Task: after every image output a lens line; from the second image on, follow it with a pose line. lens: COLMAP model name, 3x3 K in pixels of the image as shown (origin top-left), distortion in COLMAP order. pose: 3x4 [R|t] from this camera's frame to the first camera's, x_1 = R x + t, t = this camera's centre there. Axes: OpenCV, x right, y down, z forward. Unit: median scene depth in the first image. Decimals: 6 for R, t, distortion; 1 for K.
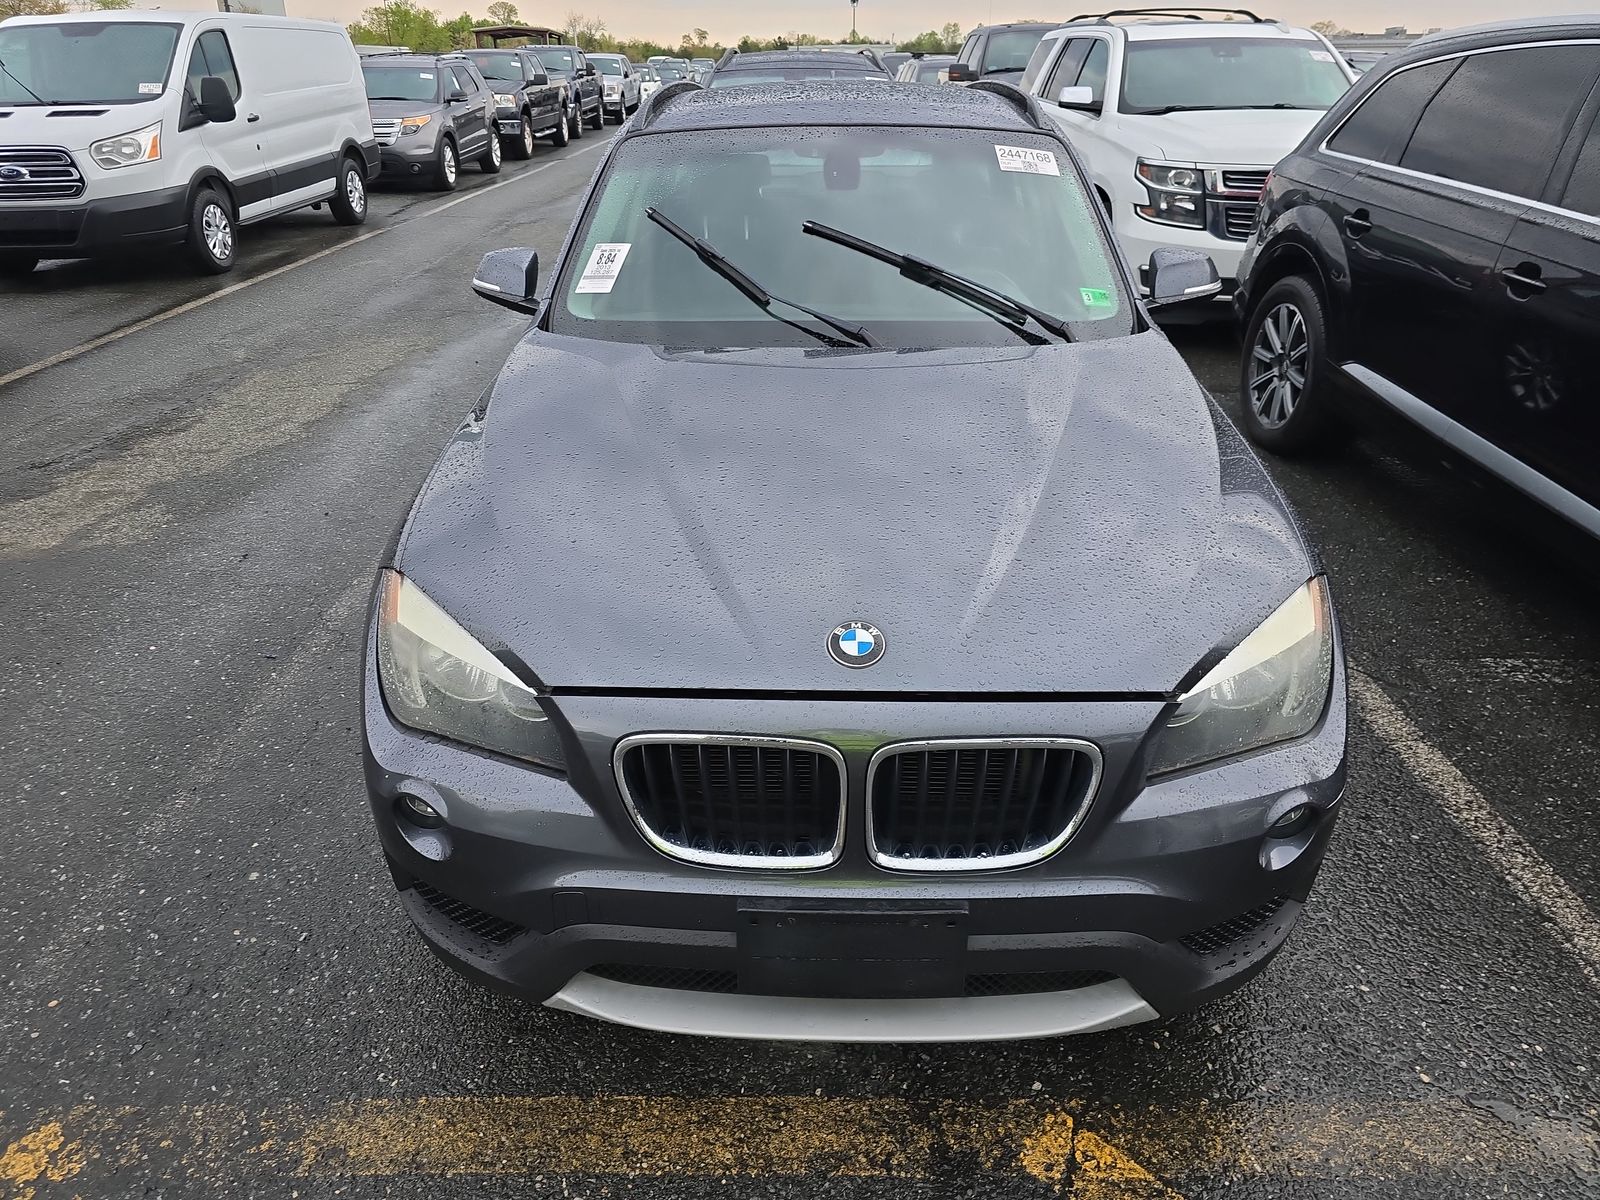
lens RADIAL K [[1106.8, 0, 788.0], [0, 1106.8, 567.5], [0, 0, 1]] dist [0.062755, -0.060765]
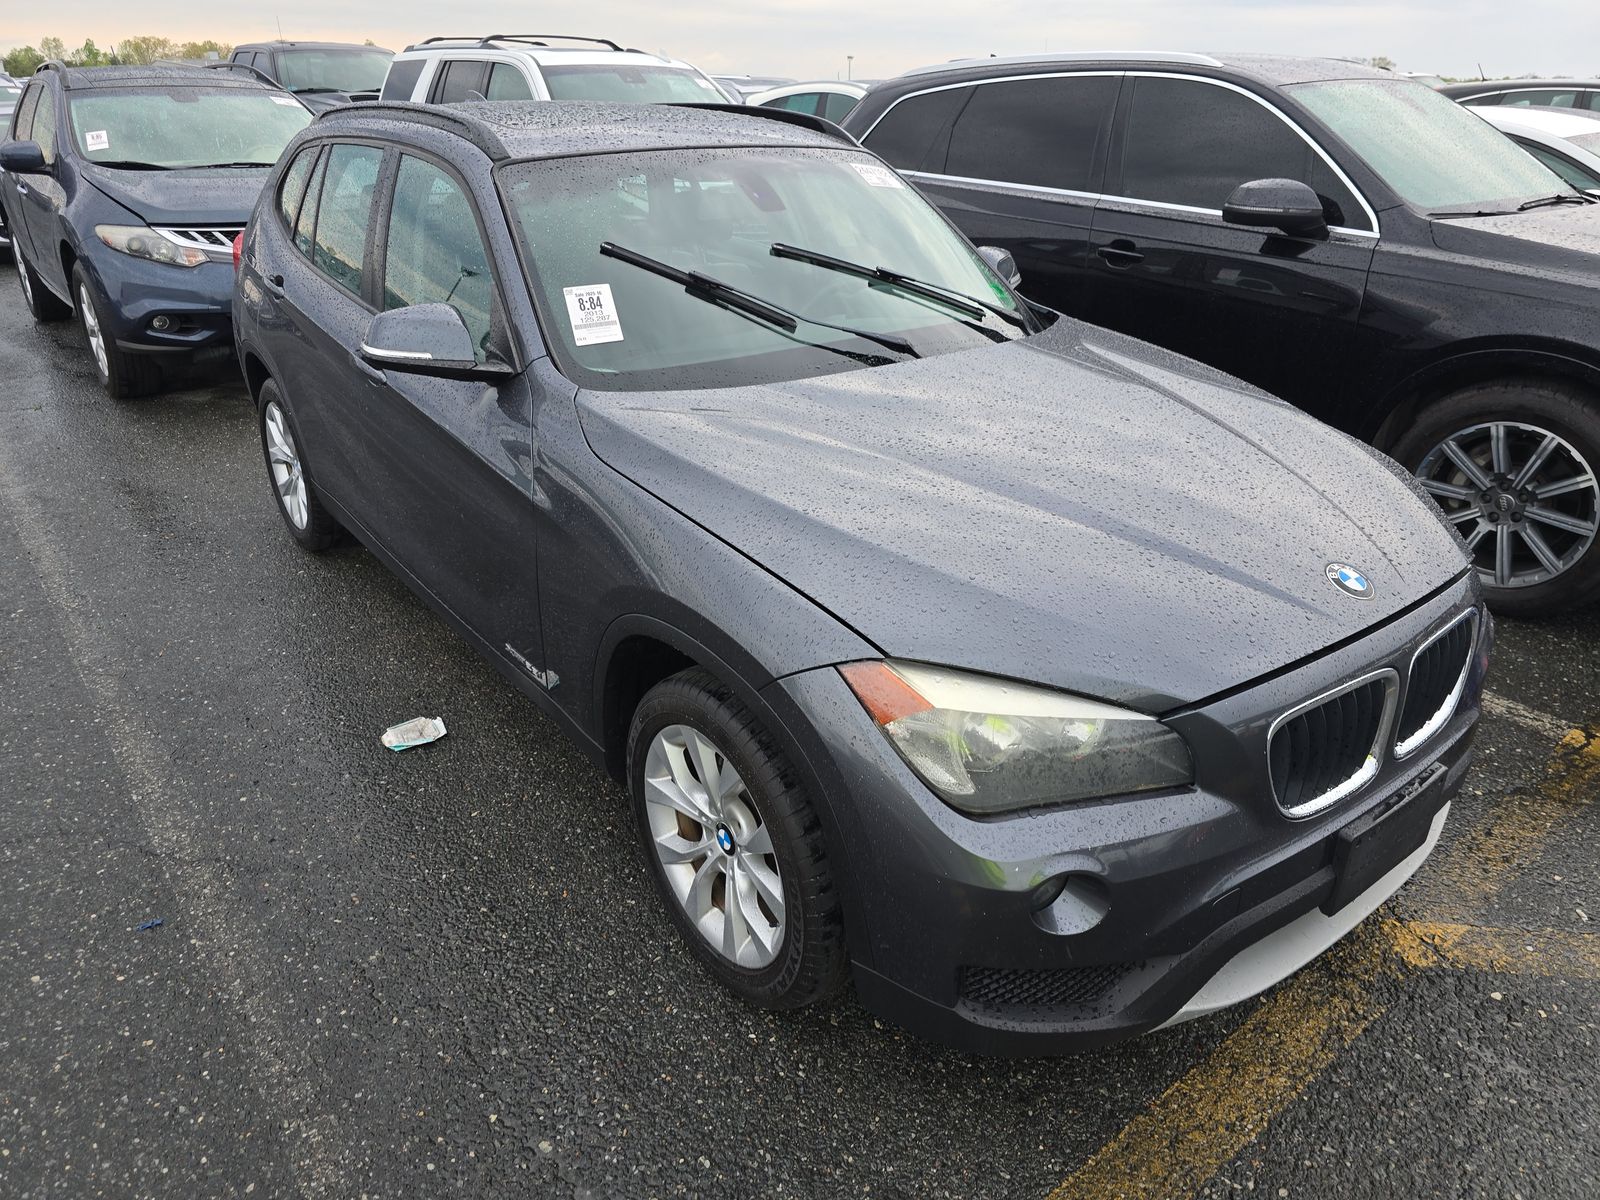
lens RADIAL K [[1106.8, 0, 788.0], [0, 1106.8, 567.5], [0, 0, 1]] dist [0.062755, -0.060765]
pose [[0.775849, -0.242445, 0.582476, -0.649399], [0.252107, 0.965443, 0.066046, -0.102858], [-0.578360, 0.095604, 0.810161, 0.238455]]
